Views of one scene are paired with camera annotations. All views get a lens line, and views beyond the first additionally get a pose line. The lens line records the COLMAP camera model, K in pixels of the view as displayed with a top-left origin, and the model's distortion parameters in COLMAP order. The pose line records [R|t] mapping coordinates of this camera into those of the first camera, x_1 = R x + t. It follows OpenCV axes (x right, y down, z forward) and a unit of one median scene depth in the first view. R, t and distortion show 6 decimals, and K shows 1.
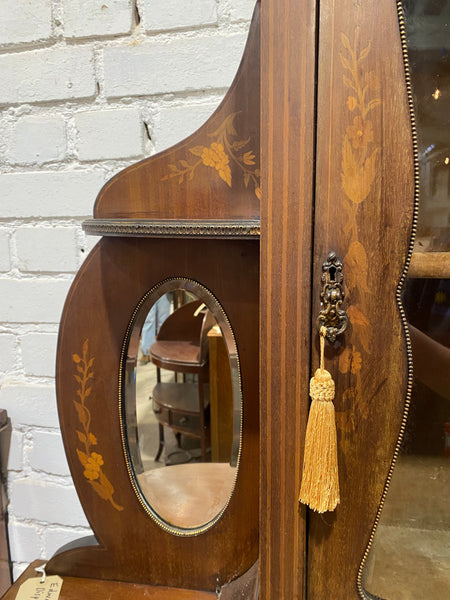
lens RADIAL K [[461.1, 0, 228.3], [0, 461.1, 301.6], [0, 0, 1]] dist [0.014805, -0.003500]
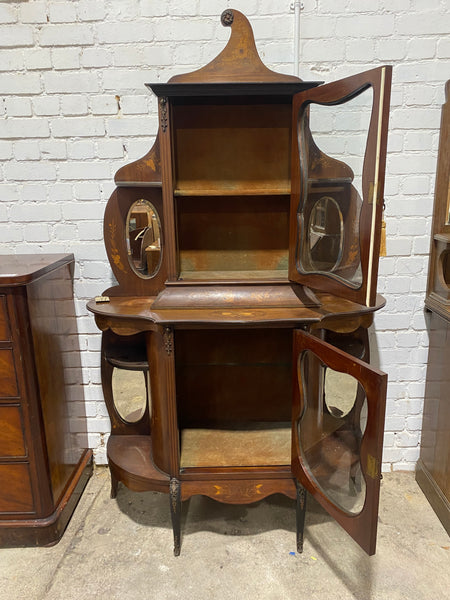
lens RADIAL K [[461.1, 0, 228.3], [0, 461.1, 301.6], [0, 0, 1]] dist [0.014805, -0.003500]
pose [[0.988912, -0.048977, 0.140193, 0.011575], [0.032035, 0.992178, 0.120649, 0.283101], [-0.145006, -0.114820, 0.982746, -2.302773]]
